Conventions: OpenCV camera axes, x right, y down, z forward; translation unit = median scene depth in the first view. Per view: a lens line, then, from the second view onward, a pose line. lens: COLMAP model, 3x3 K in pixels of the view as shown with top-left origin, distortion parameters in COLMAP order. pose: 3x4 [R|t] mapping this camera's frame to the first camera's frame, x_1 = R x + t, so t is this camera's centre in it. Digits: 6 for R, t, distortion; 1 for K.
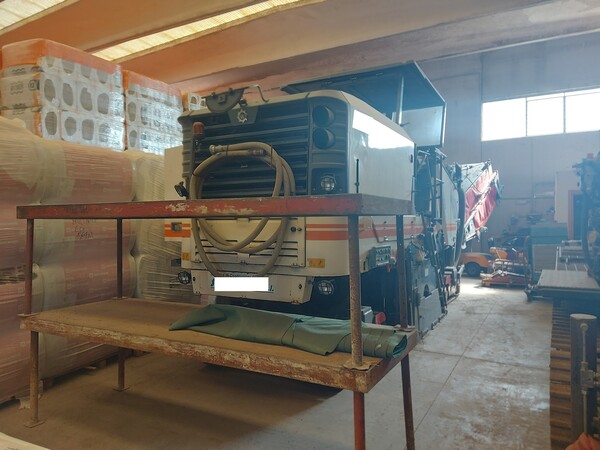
lens RADIAL K [[434.9, 0, 300.0], [0, 434.9, 225.0], [0, 0, 1]] dist [0.138245, -0.176325]
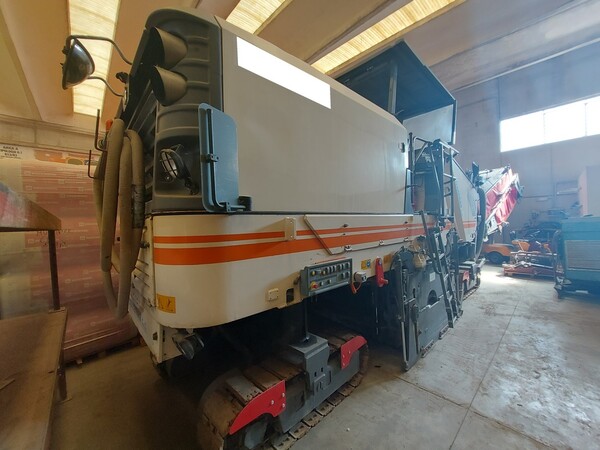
lens RADIAL K [[241.0, 0, 300.0], [0, 241.0, 225.0], [0, 0, 1]] dist [-0.014835, -0.000022]
pose [[0.949316, -0.024623, -0.313358, 0.113344], [0.027125, 0.999625, 0.003627, -0.005034], [0.313151, -0.011943, 0.949628, 0.271278]]
